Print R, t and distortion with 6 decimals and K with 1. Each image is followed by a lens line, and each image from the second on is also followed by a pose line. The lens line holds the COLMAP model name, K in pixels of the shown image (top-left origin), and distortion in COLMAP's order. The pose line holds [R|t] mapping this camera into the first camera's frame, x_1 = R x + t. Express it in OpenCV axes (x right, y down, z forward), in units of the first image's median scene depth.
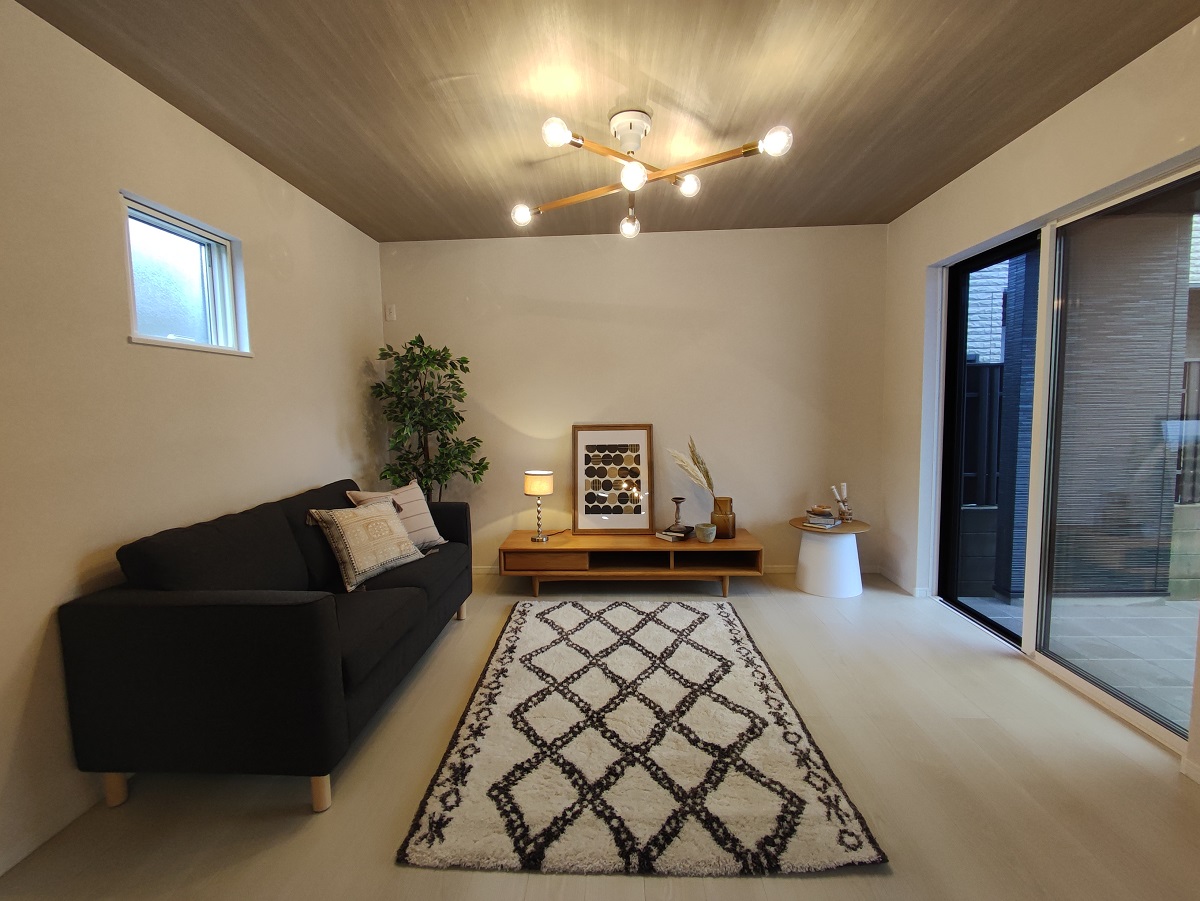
lens RADIAL K [[544.4, 0, 591.8], [0, 544.4, 448.4], [0, 0, 1]] dist [-0.004286, -0.001540]
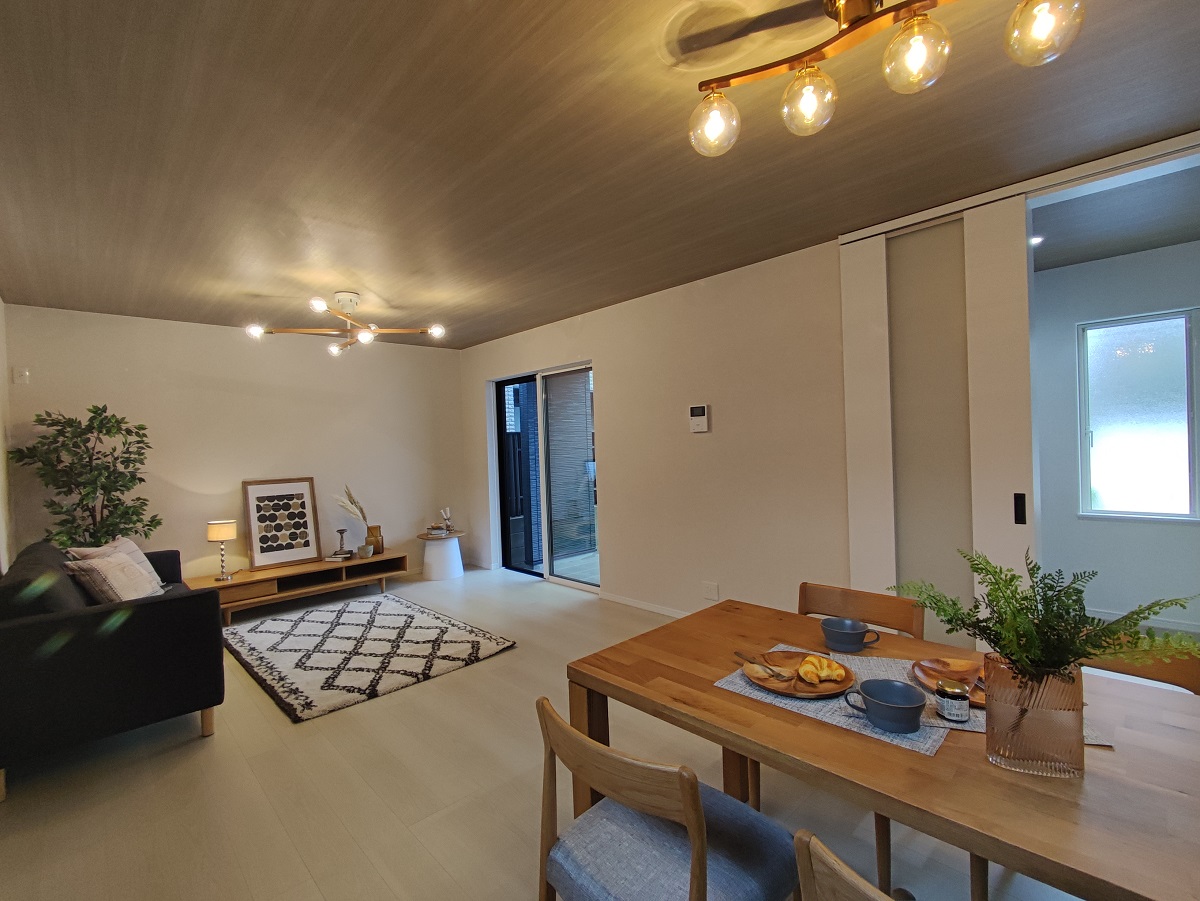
lens RADIAL K [[544.4, 0, 591.8], [0, 544.4, 448.4], [0, 0, 1]] dist [-0.004286, -0.001540]
pose [[0.690380, -0.010872, 0.723365, -0.391231], [0.081917, 0.994631, -0.063233, 0.025737], [-0.718794, 0.102910, 0.687565, -0.409196]]
